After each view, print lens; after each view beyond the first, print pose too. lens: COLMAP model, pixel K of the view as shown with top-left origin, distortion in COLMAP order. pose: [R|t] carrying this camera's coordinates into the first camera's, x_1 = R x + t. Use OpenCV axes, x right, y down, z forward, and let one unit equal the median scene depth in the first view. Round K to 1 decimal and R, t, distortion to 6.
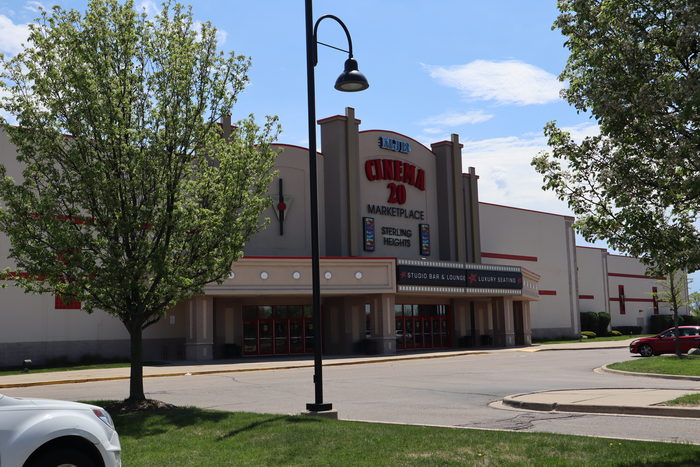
lens RADIAL K [[840.8, 0, 349.6], [0, 840.8, 232.0], [0, 0, 1]] dist [0.168238, 0.000000]
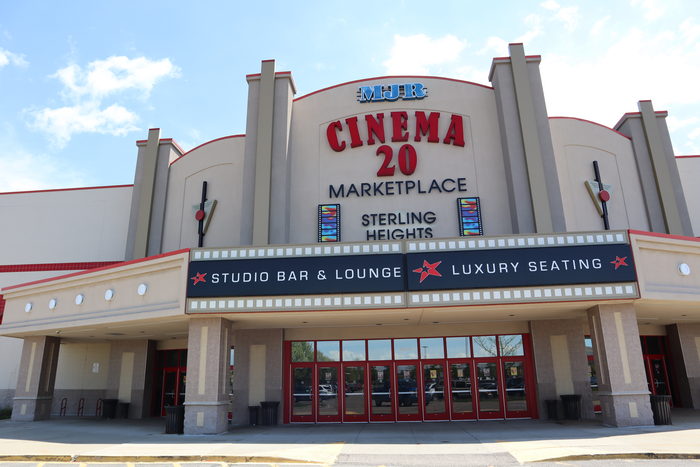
lens RADIAL K [[492.2, 0, 349.2], [0, 492.2, 232.8], [0, 0, 1]] dist [-0.051225, -0.001059]
pose [[0.620493, -0.216470, -0.753743, 0.304055], [0.092862, 0.974667, -0.203473, 0.080095], [0.778694, 0.056259, 0.624876, 0.758484]]
